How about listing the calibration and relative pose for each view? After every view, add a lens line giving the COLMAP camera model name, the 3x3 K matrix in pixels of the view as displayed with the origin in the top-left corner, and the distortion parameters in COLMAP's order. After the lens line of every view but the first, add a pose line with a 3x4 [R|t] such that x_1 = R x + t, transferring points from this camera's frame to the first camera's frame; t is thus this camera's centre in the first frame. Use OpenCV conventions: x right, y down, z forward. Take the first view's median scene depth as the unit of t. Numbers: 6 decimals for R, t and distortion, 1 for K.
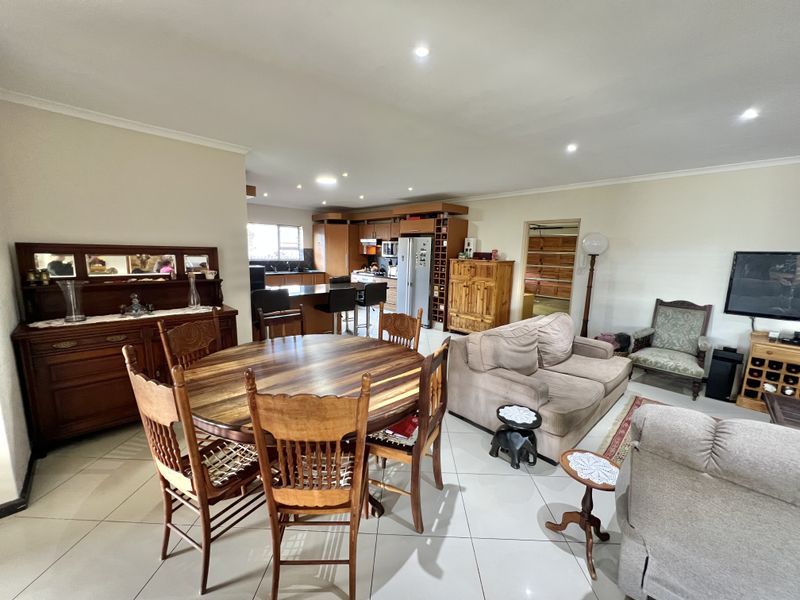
lens RADIAL K [[318.5, 0, 400.3], [0, 318.5, 302.6], [0, 0, 1]] dist [-0.002788, 0.000580]
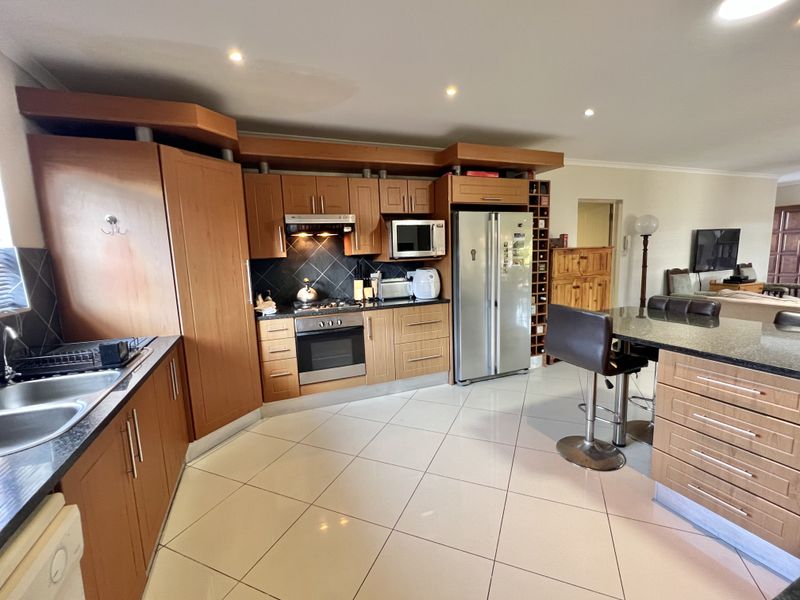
lens RADIAL K [[352.9, 0, 397.8], [0, 352.9, 302.1], [0, 0, 1]] dist [-0.001190, 0.000295]
pose [[0.368827, -0.171541, 0.913532, -0.591510], [0.191610, 0.975745, 0.105863, -0.163195], [-0.909534, 0.135996, 0.392750, 0.999378]]
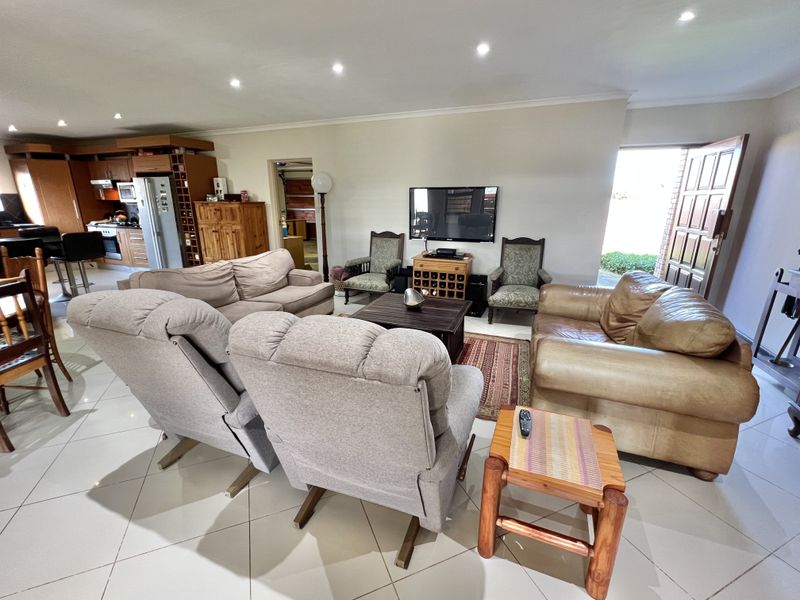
lens RADIAL K [[352.9, 0, 400.8], [0, 352.9, 303.5], [0, 0, 1]] dist [-0.001190, 0.000295]
pose [[0.911972, -0.134345, 0.387631, 0.258625], [0.083029, 0.985750, 0.146299, 0.047775], [-0.401762, -0.101236, 0.910131, -0.168090]]
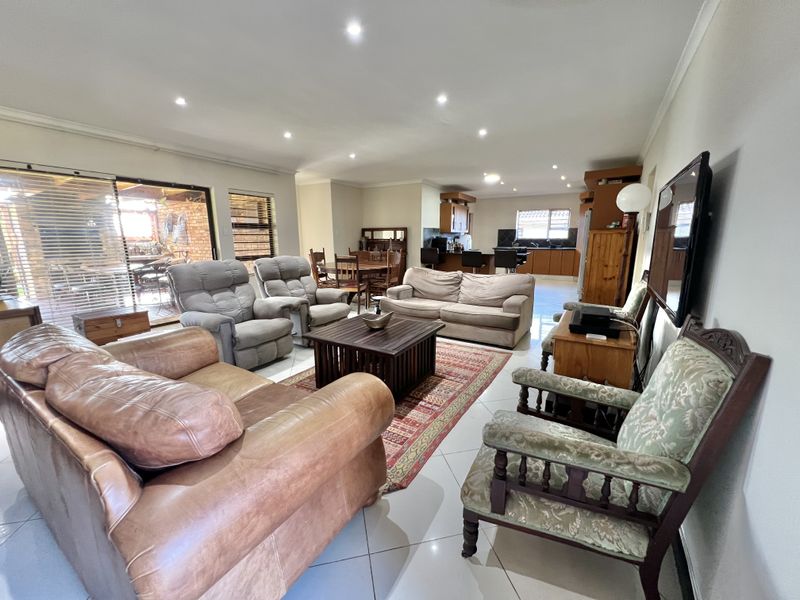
lens RADIAL K [[318.5, 0, 397.9], [0, 318.5, 300.6], [0, 0, 1]] dist [-0.002788, 0.000580]
pose [[0.241399, 0.165127, -0.956274, 0.938812], [-0.144861, 0.980507, 0.132744, 0.027827], [0.959553, 0.106482, 0.260614, 0.216780]]
